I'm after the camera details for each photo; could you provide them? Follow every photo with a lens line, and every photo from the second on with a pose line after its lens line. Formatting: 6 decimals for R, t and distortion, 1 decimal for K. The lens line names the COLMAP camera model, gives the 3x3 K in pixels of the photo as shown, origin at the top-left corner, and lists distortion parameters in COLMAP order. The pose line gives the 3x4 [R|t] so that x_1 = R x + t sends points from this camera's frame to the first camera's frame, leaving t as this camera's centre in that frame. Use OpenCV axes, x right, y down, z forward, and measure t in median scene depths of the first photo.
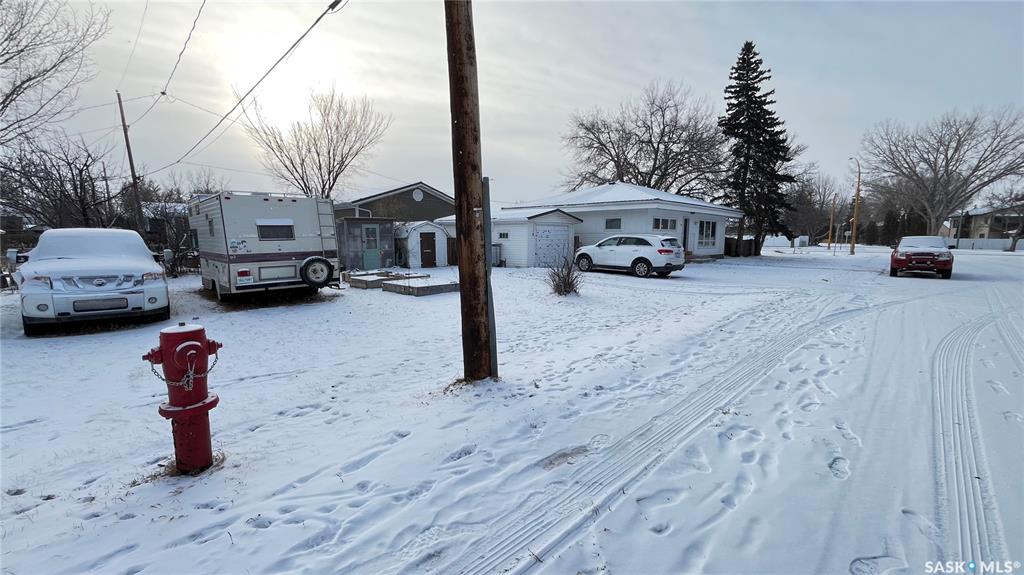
lens RADIAL K [[413.7, 0, 512.0], [0, 413.7, 287.5], [0, 0, 1]] dist [0.000510, -0.000147]
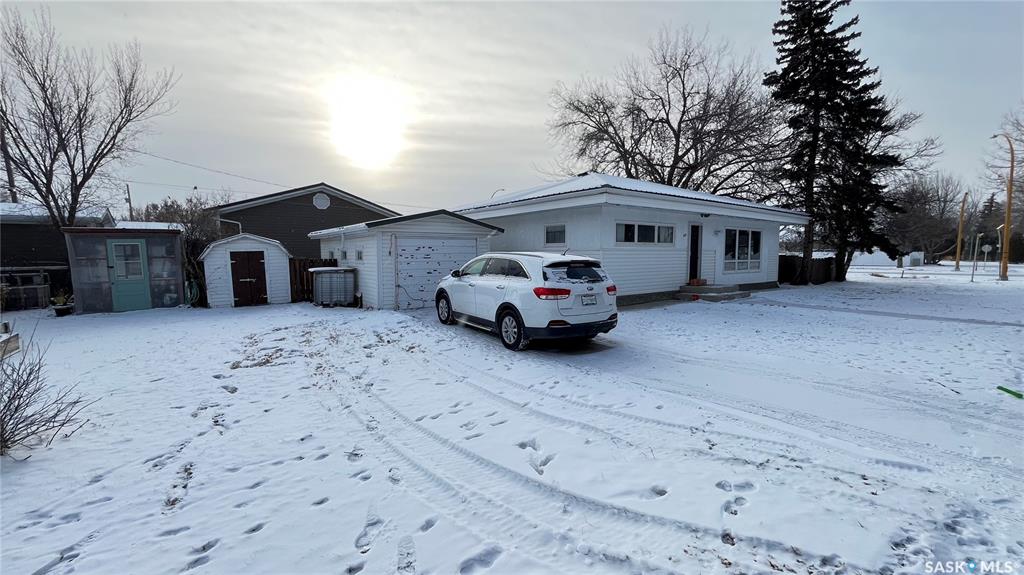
lens RADIAL K [[413.7, 0, 512.0], [0, 413.7, 287.5], [0, 0, 1]] dist [0.000510, -0.000147]
pose [[0.987152, 0.005919, -0.159674, 0.209342], [-0.012906, 0.999002, -0.042758, -0.038413], [0.159262, 0.044270, 0.986243, 0.303155]]
